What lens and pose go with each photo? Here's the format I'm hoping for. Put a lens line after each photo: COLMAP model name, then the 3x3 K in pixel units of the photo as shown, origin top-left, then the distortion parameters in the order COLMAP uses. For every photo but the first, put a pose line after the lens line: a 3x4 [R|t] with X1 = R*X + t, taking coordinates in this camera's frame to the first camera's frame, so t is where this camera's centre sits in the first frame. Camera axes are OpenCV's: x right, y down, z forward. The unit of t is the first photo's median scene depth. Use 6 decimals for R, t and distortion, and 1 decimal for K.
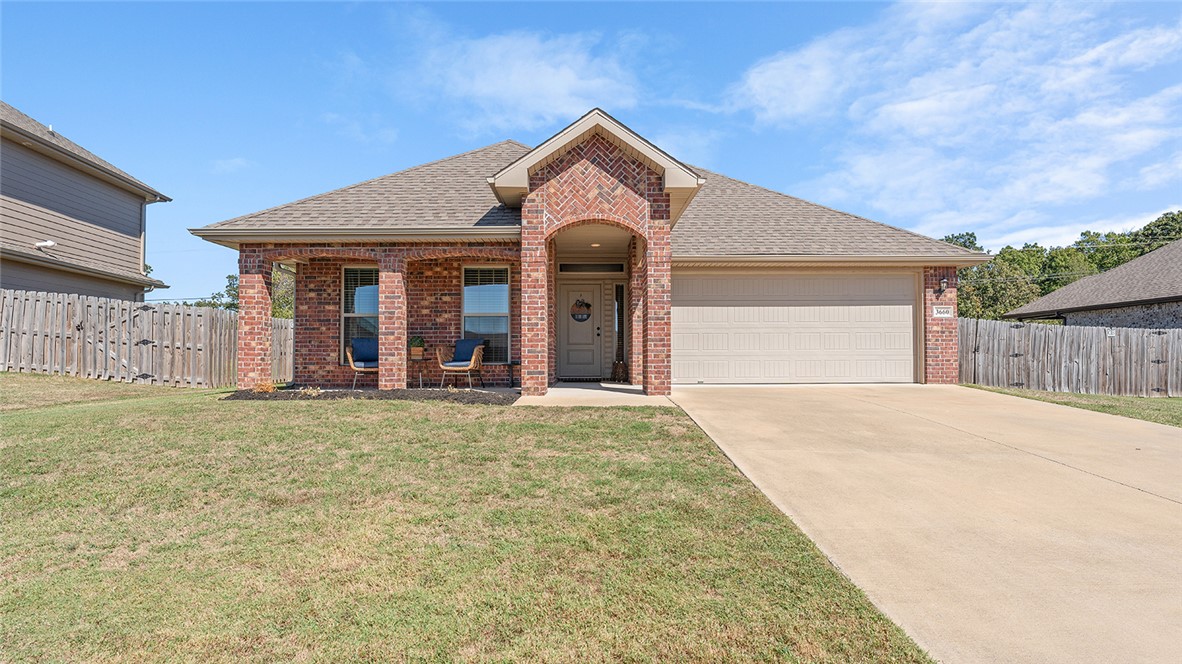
lens RADIAL K [[629.3, 0, 590.2], [0, 629.3, 323.7], [0, 0, 1]] dist [-0.003725, -0.000239]
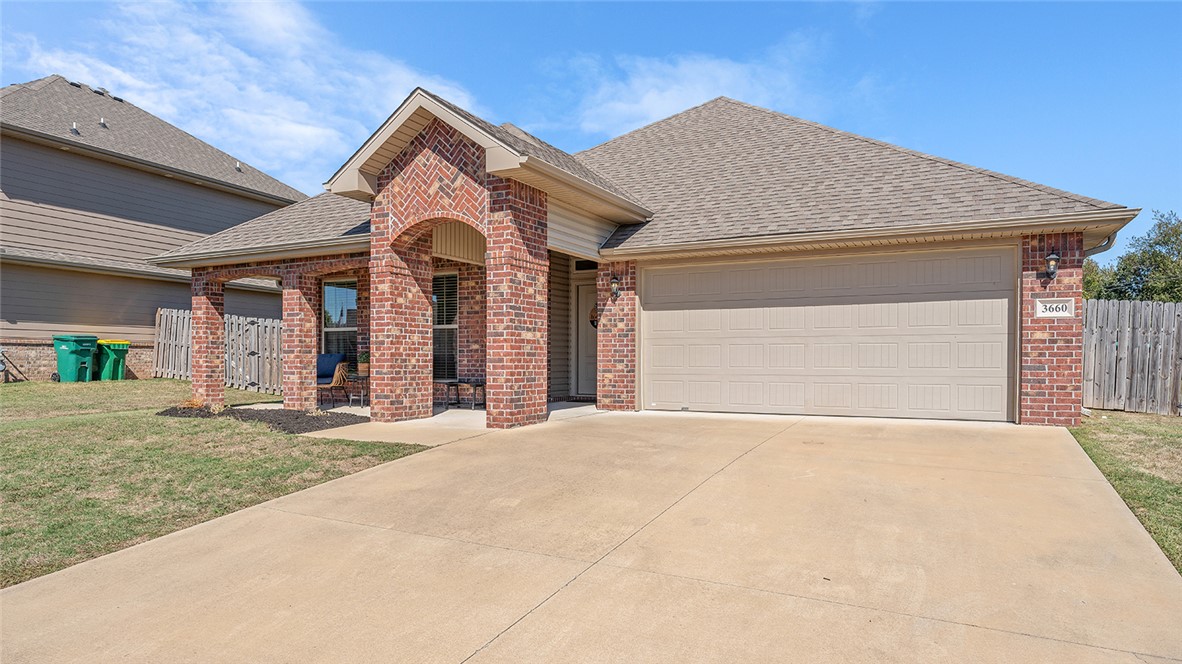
lens RADIAL K [[720.8, 0, 591.5], [0, 720.8, 339.9], [0, 0, 1]] dist [0.002157, 0.000044]
pose [[0.888273, -0.008753, -0.459233, 0.636352], [0.023458, 0.999378, 0.026326, -0.022438], [0.458717, -0.034157, 0.887925, 0.225104]]
